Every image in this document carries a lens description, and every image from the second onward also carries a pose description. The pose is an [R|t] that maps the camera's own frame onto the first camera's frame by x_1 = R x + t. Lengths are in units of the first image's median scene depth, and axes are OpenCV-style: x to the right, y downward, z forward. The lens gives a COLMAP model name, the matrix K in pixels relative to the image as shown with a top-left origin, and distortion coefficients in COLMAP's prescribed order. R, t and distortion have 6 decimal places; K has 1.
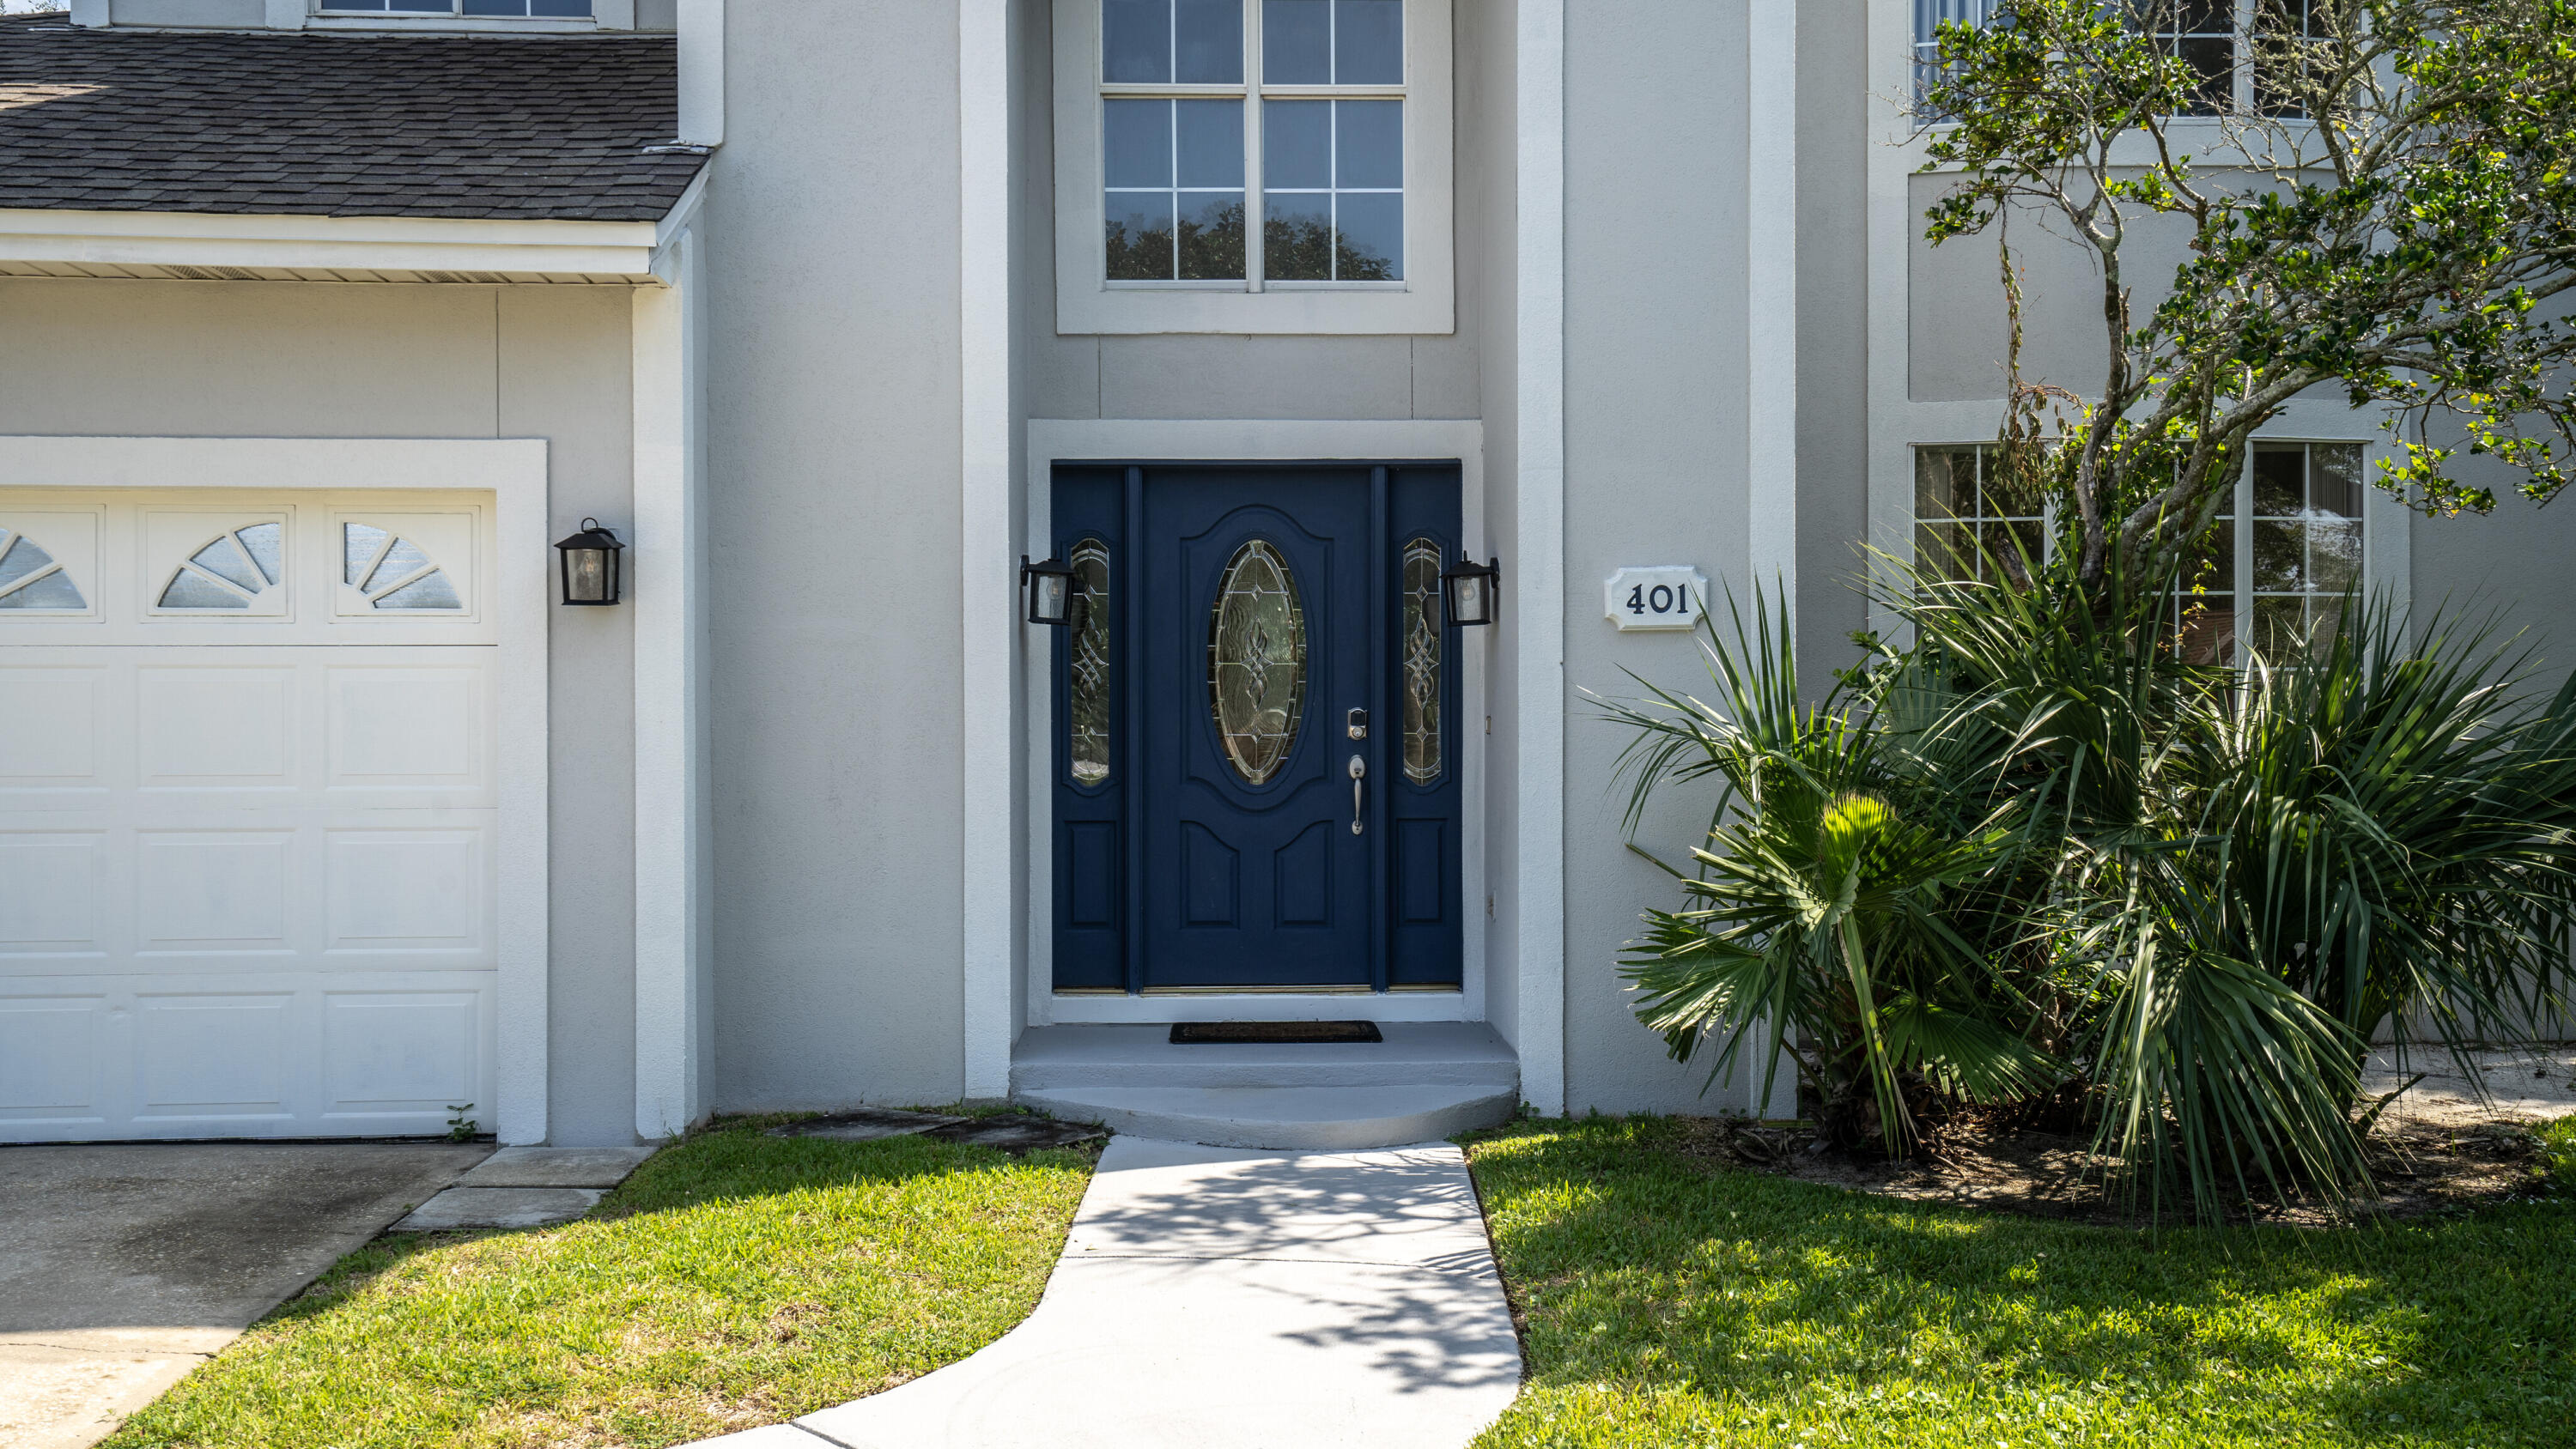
lens RADIAL K [[2322.2, 0, 1288.0], [0, 2322.2, 724.5], [0, 0, 1]] dist [0.048118, 0.001802]
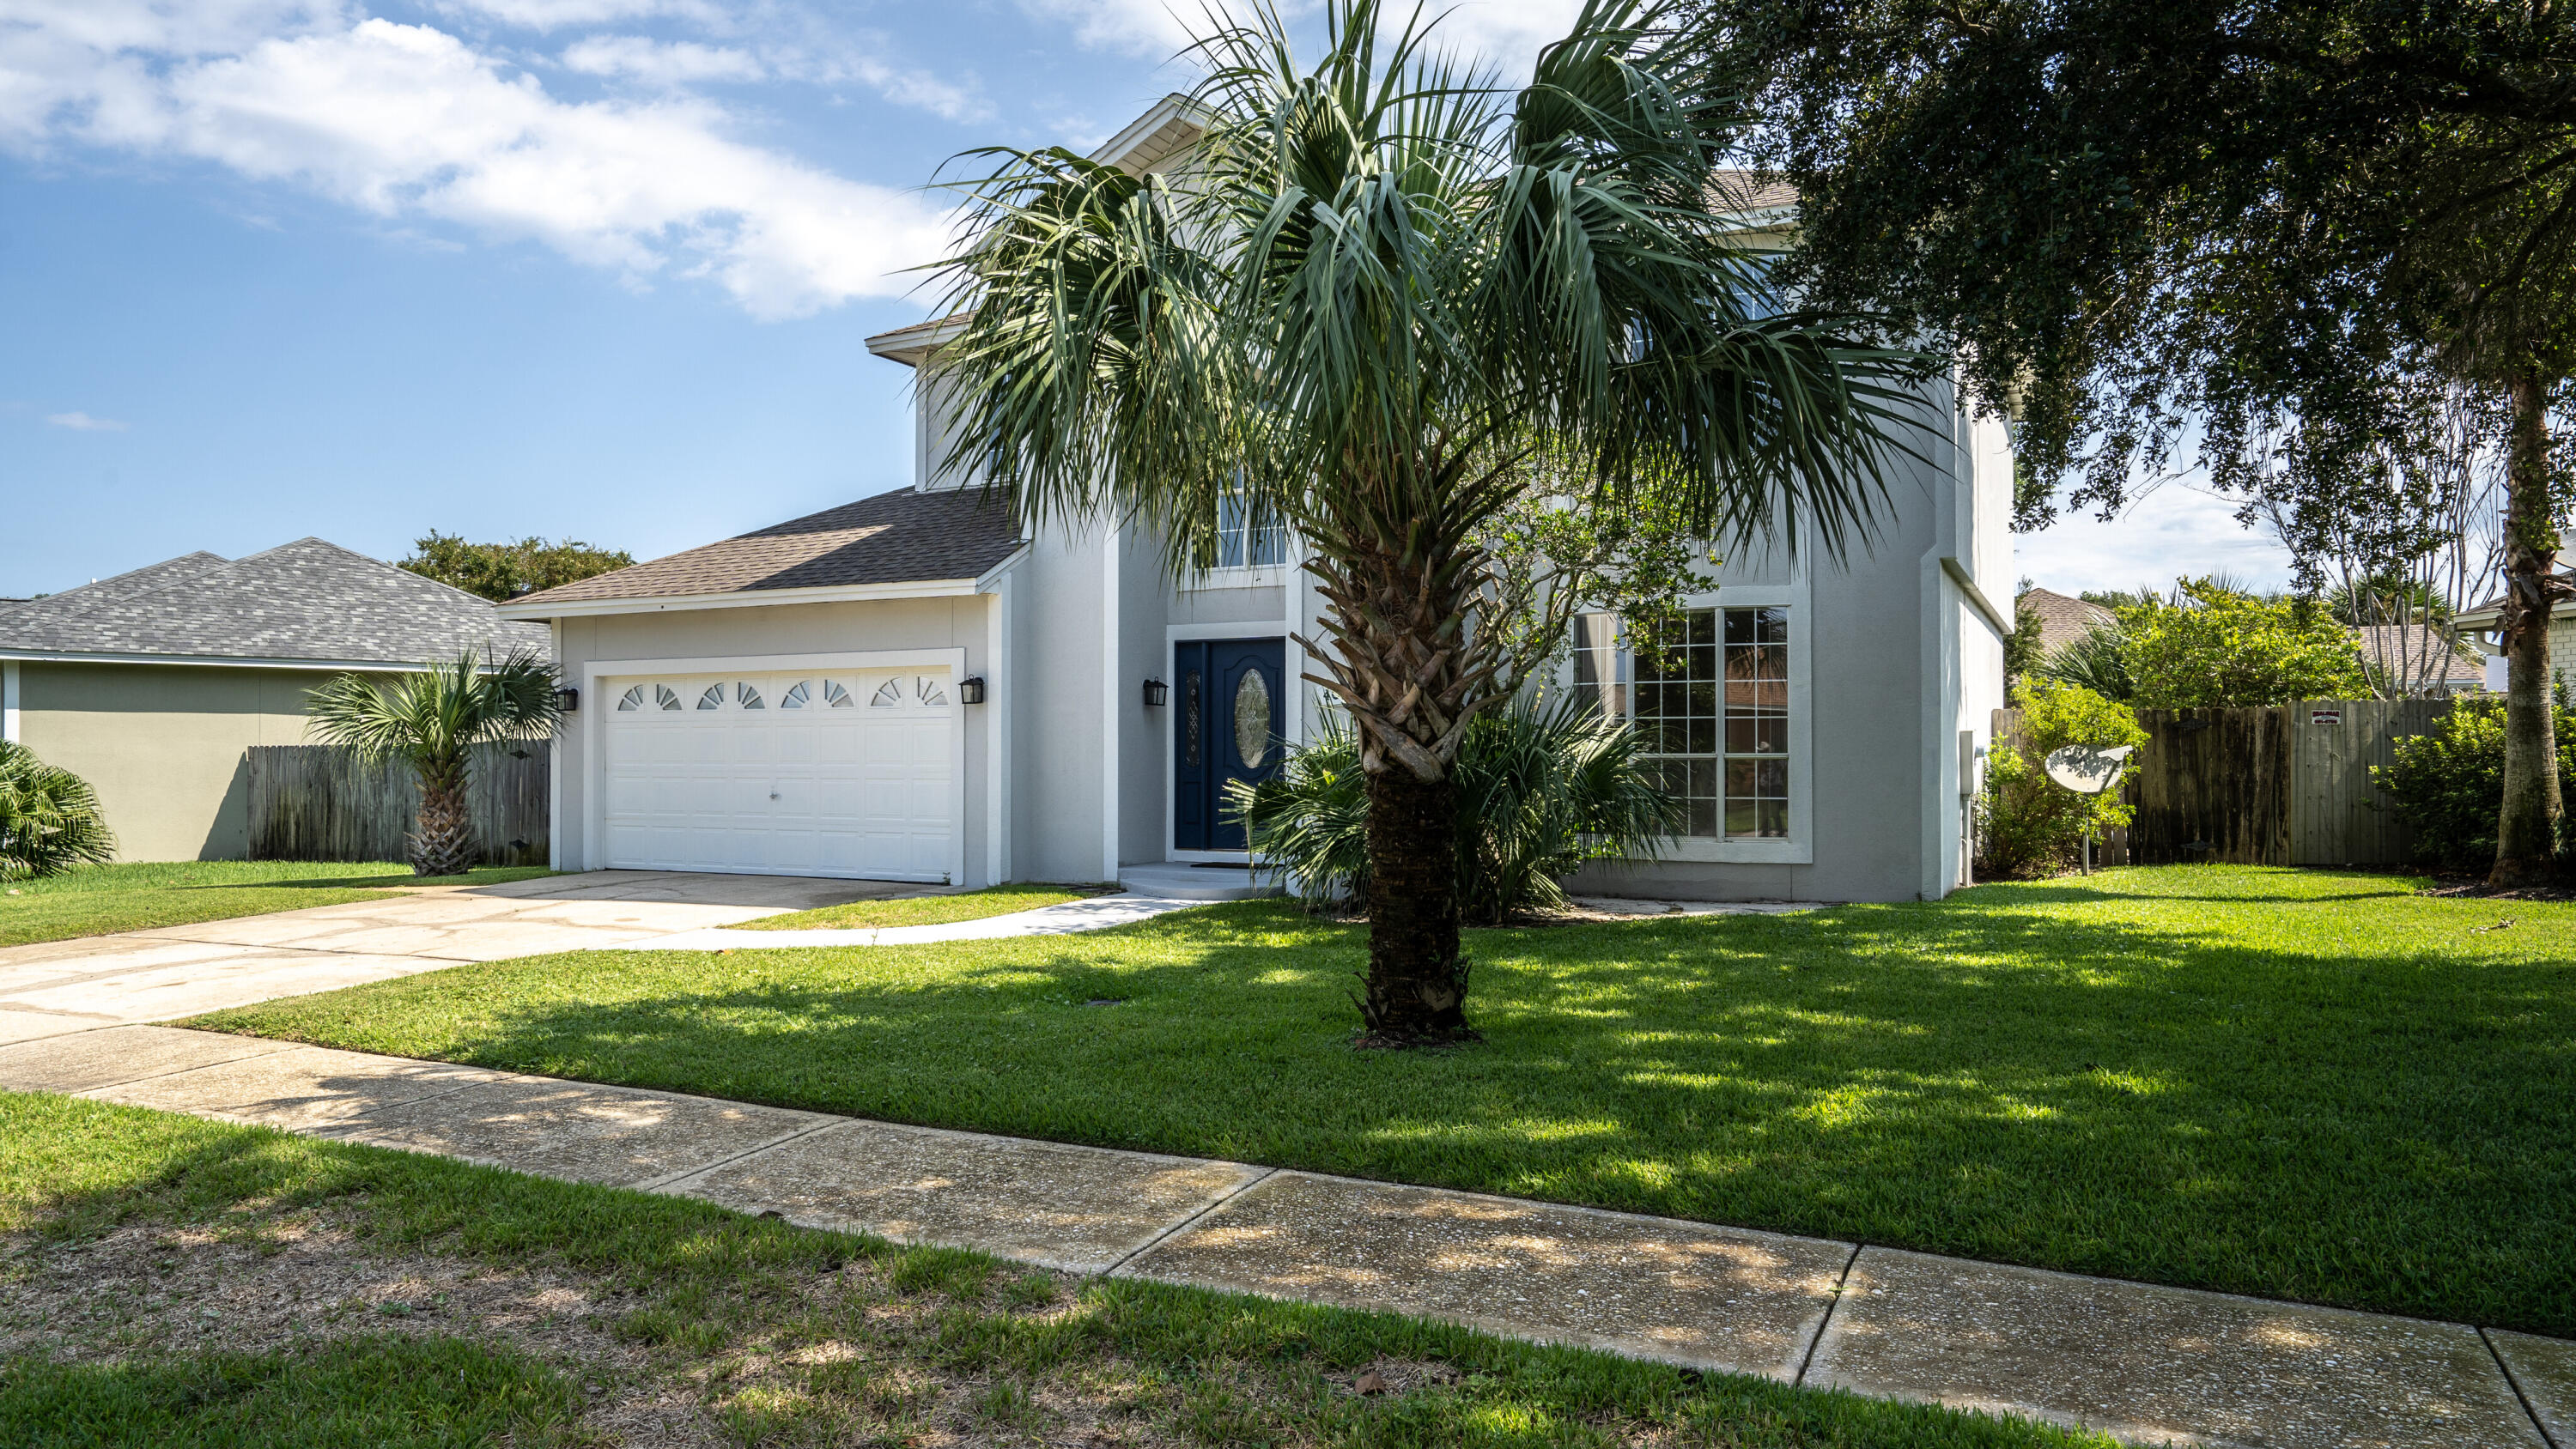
lens RADIAL K [[1752.8, 0, 1288.0], [0, 1752.8, 724.5], [0, 0, 1]] dist [-0.003205, -0.001161]
pose [[0.862856, -0.005874, -0.505415, 1.082114], [0.000079, 0.999934, -0.011488, 0.000940], [0.505449, 0.009873, 0.862800, -0.660917]]
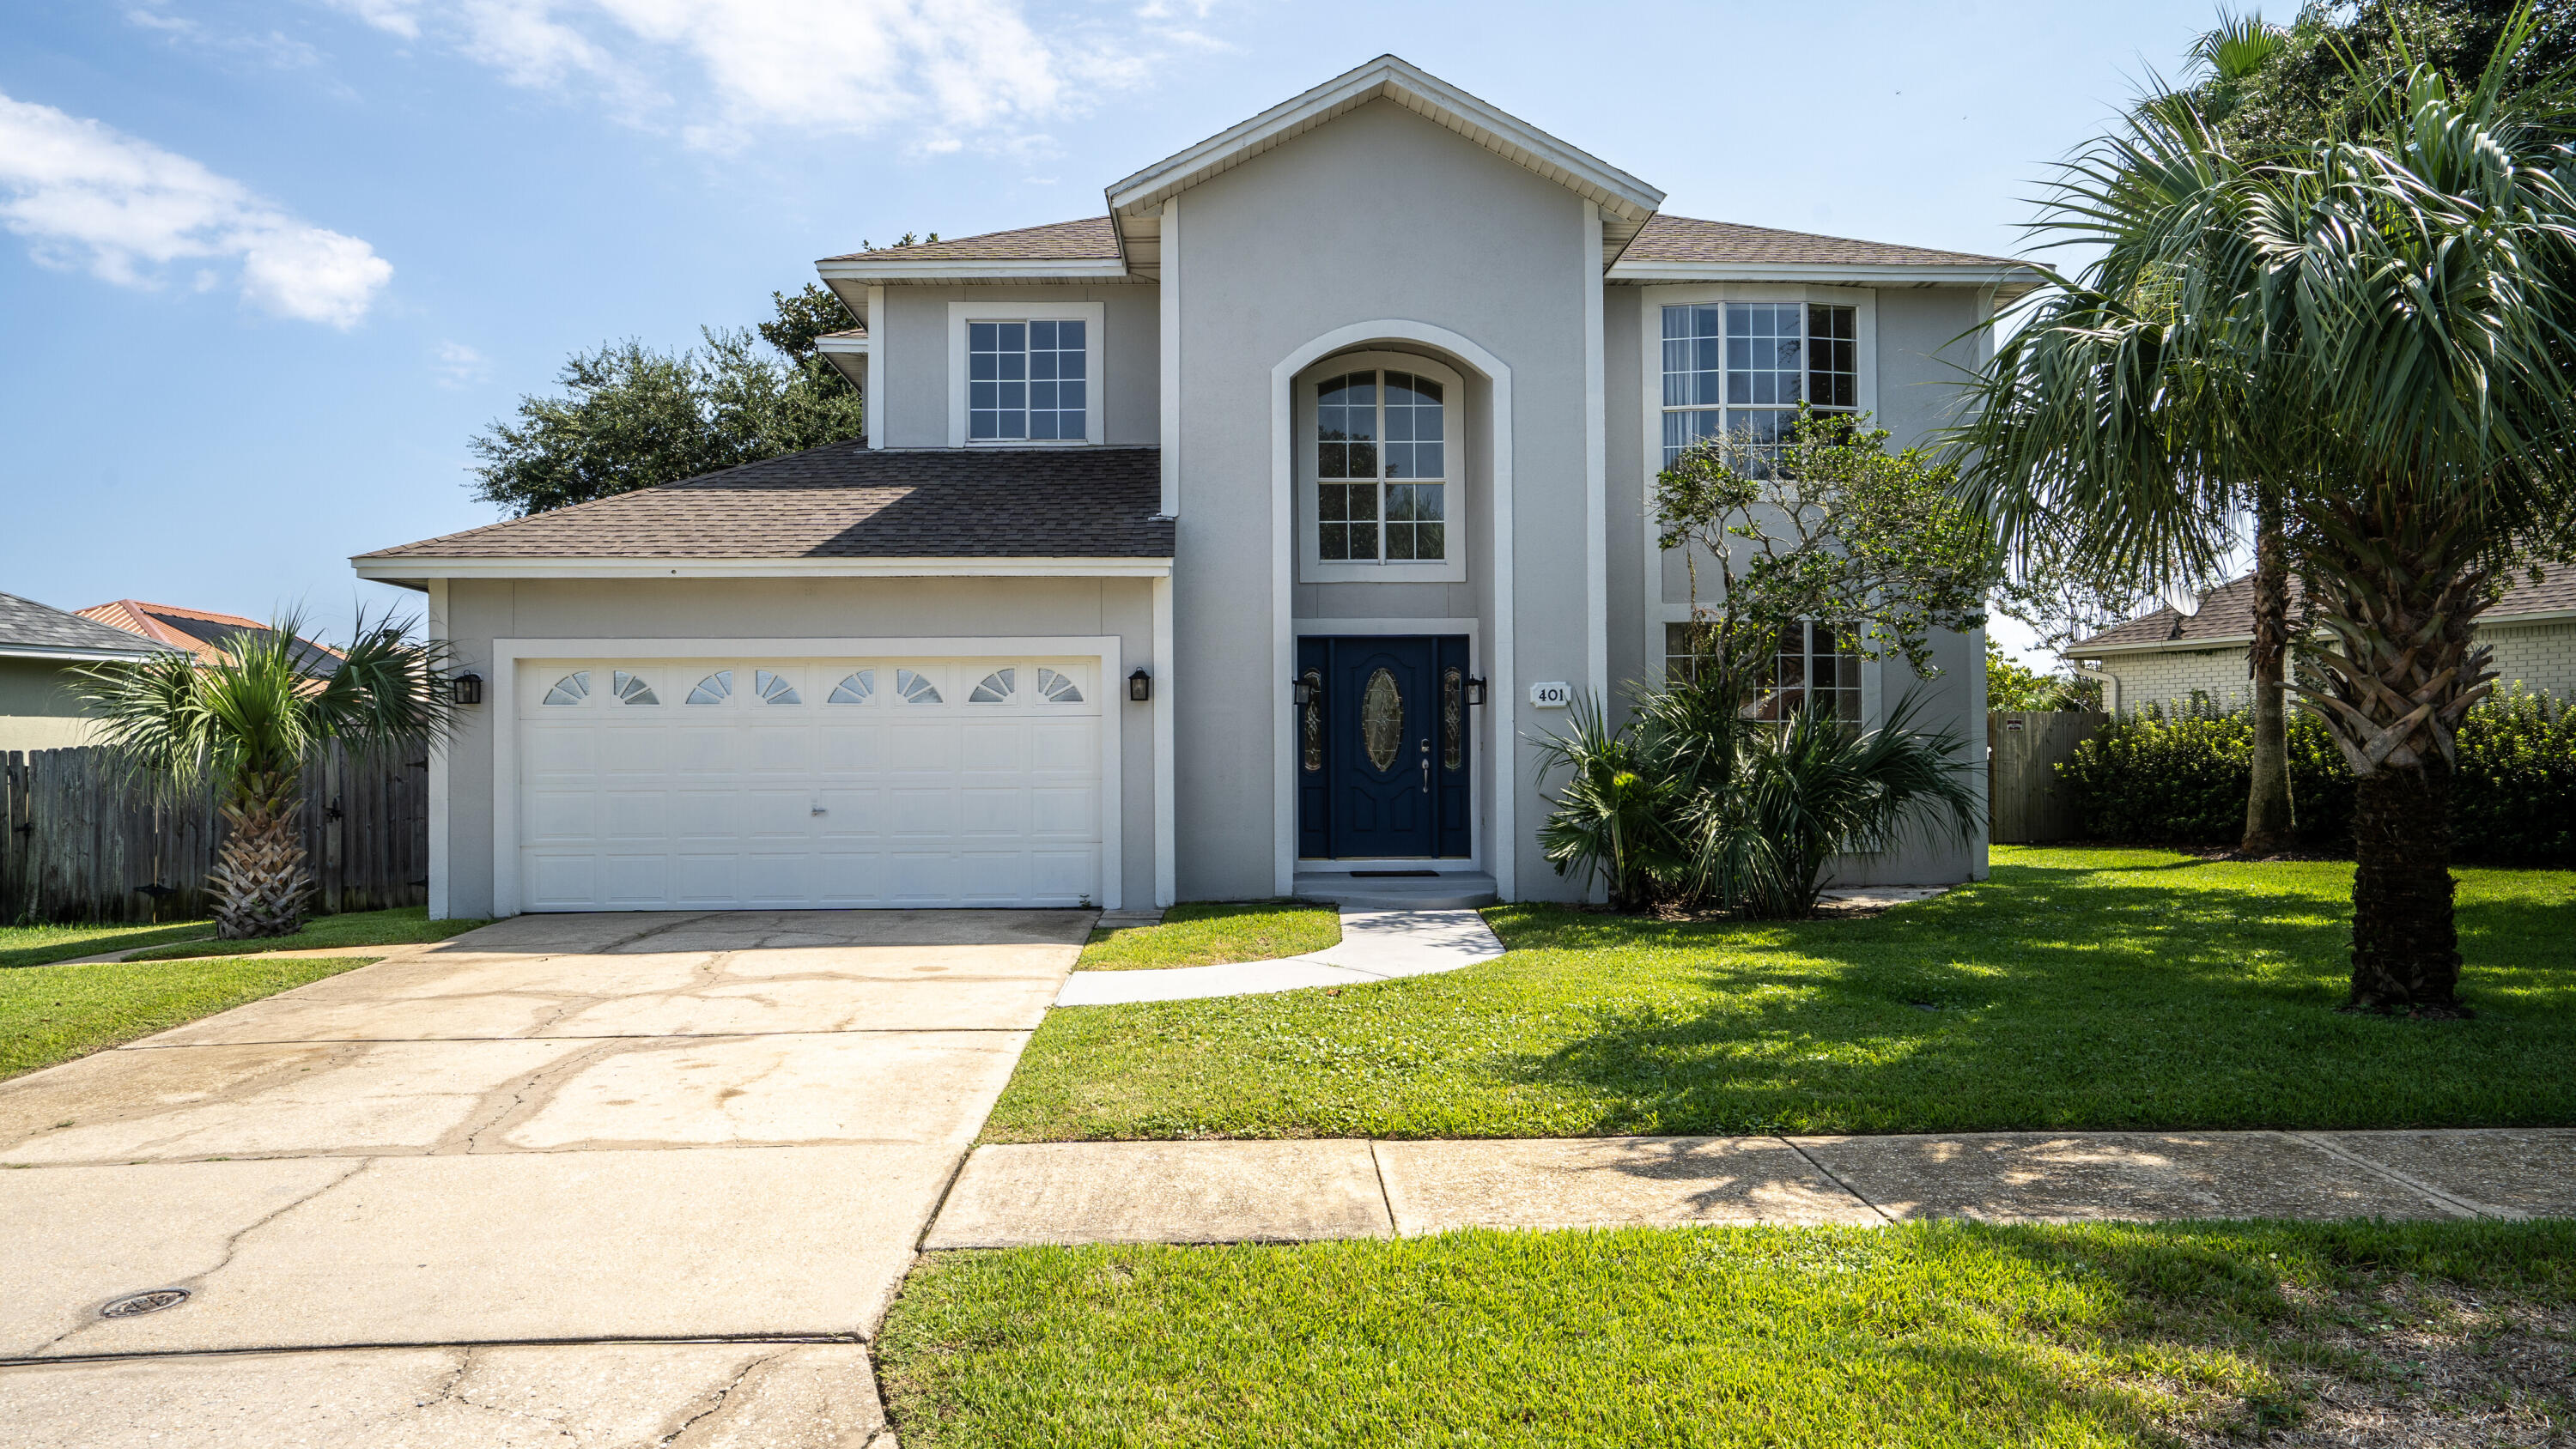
lens RADIAL K [[1752.8, 0, 1288.0], [0, 1752.8, 724.5], [0, 0, 1]] dist [-0.003205, -0.001161]
pose [[0.999993, -0.003282, -0.001515, -0.120905], [0.003257, 0.999864, -0.016145, 0.006971], [0.001568, 0.016140, 0.999869, -0.880949]]
